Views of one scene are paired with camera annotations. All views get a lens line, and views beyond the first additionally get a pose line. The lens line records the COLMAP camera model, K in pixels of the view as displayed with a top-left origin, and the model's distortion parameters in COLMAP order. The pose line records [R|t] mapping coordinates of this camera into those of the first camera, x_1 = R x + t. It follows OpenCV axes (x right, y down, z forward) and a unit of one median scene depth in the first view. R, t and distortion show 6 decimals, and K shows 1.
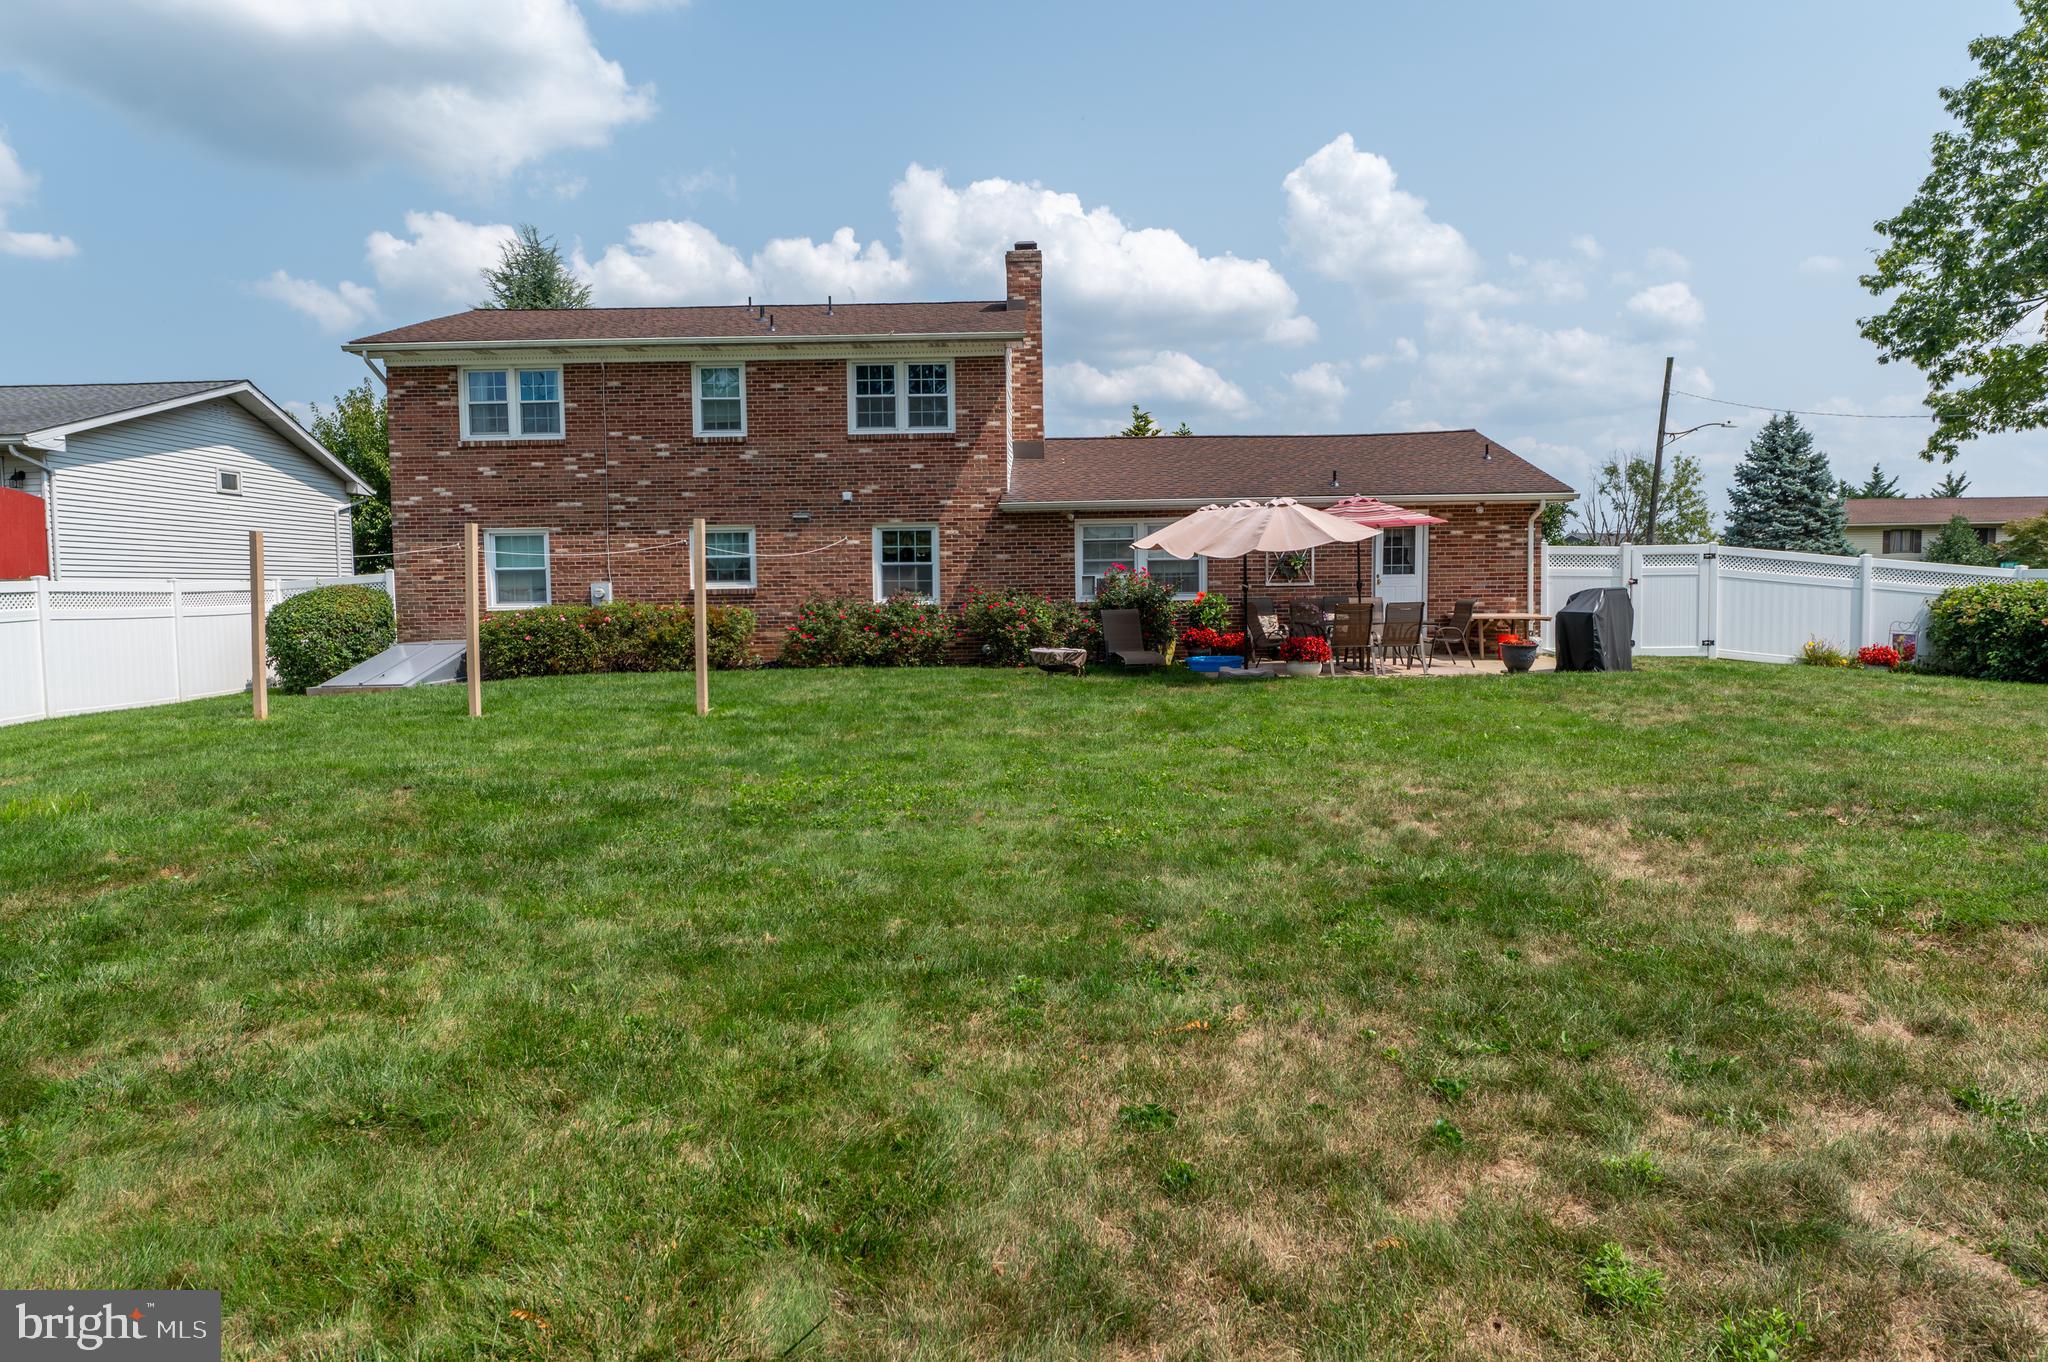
lens RADIAL K [[1308.9, 0, 1024.0], [0, 1308.9, 681.0], [0, 0, 1]] dist [0.000124, -0.000451]
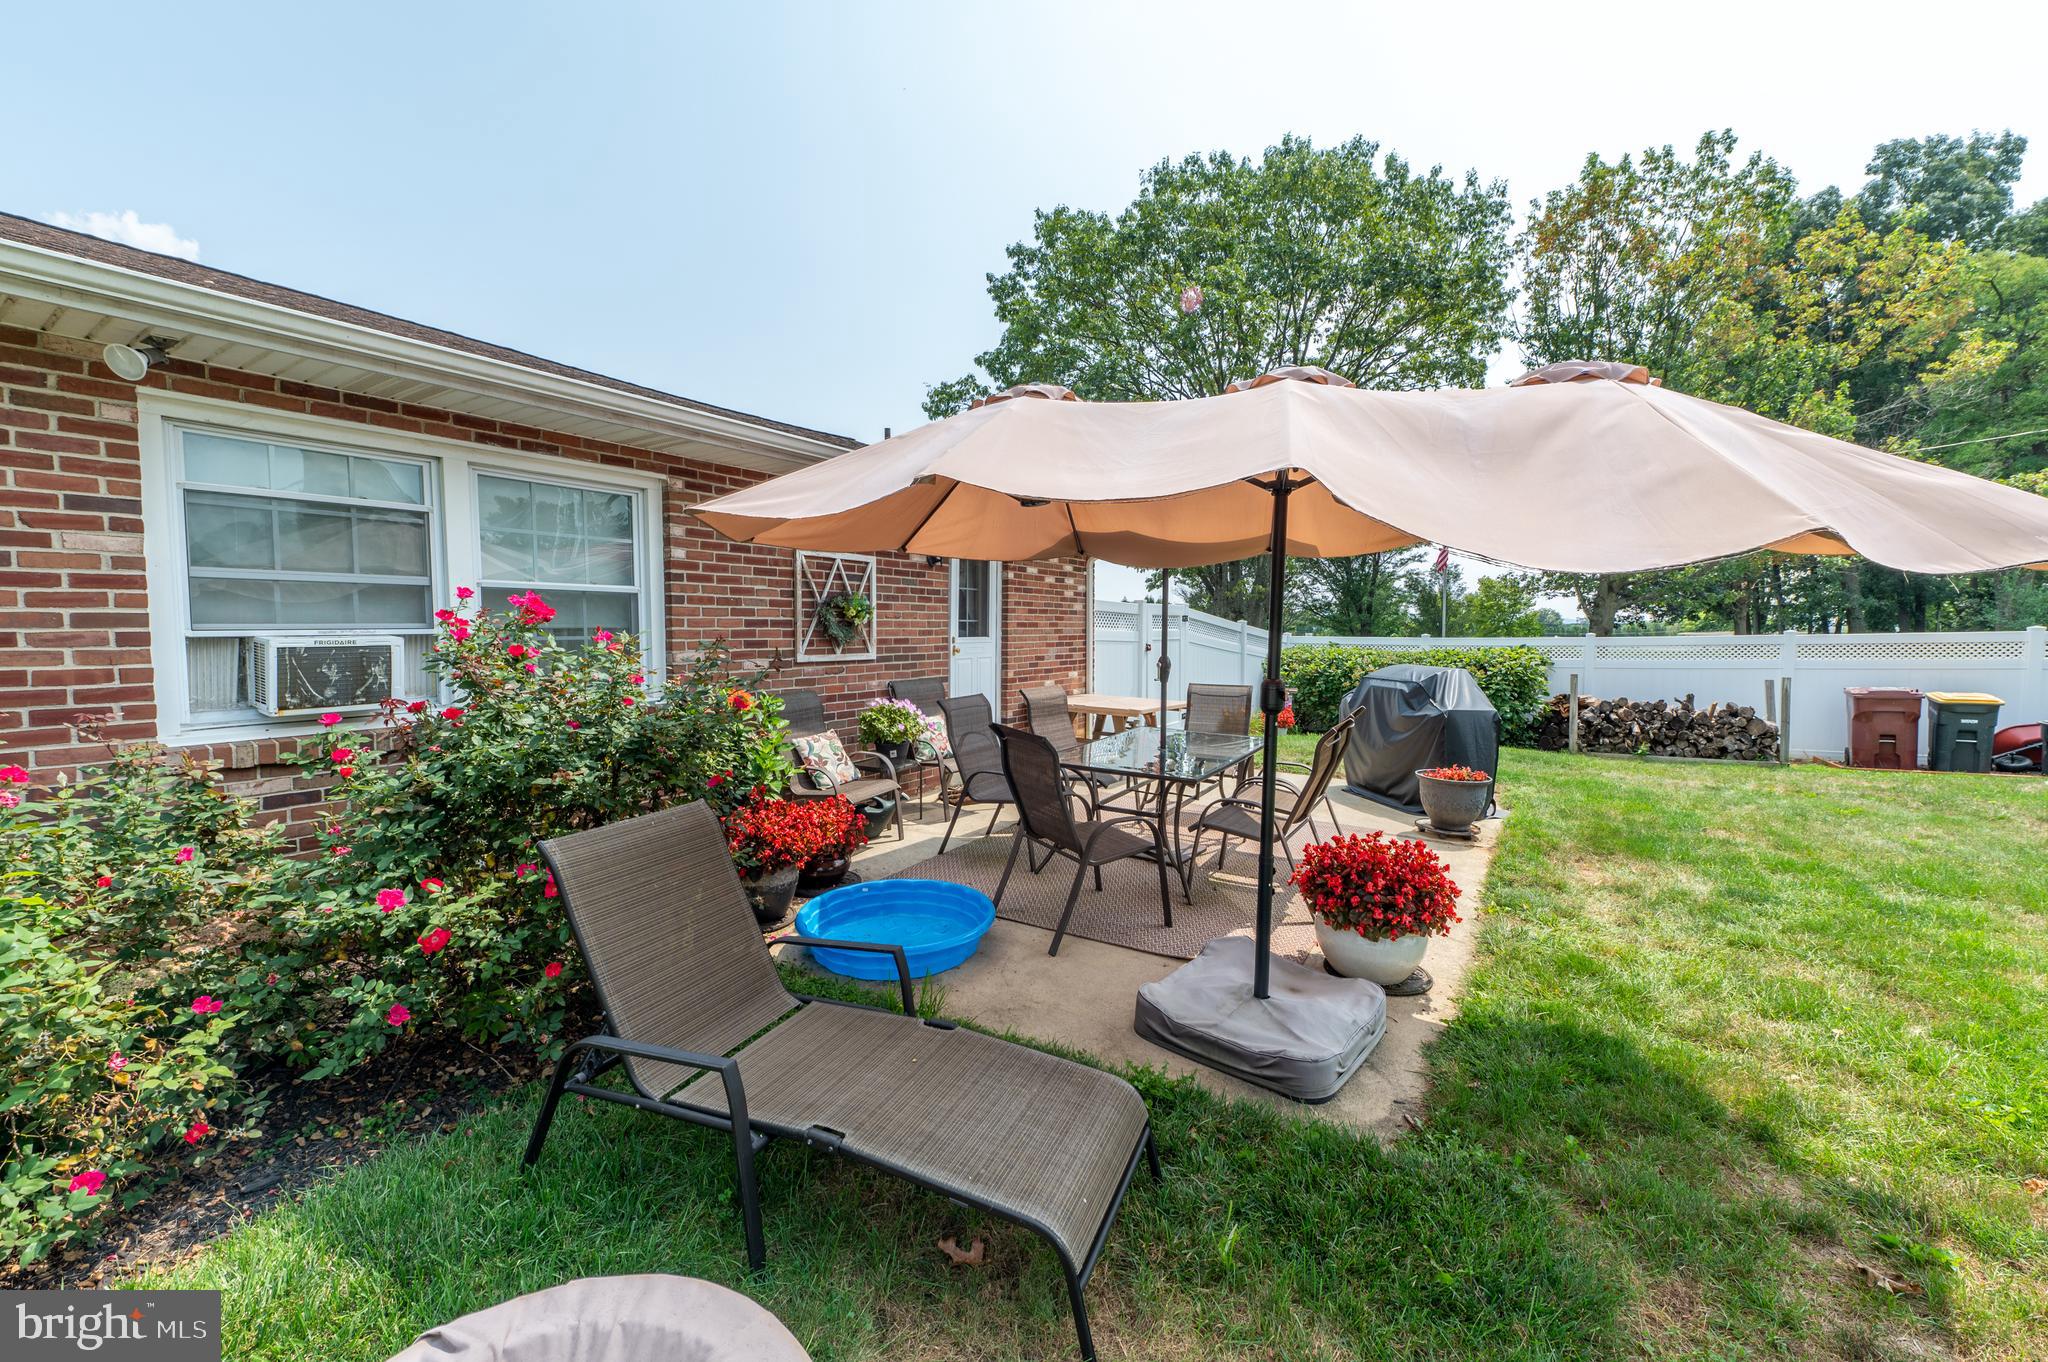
lens RADIAL K [[805.5, 0, 1023.4], [0, 805.5, 674.7], [0, 0, 1]] dist [-0.002349, -0.003043]
pose [[0.529674, -0.034035, 0.847518, 0.001397], [0.045395, 0.998900, 0.011743, -0.068233], [-0.846986, 0.032253, 0.530637, 0.798033]]
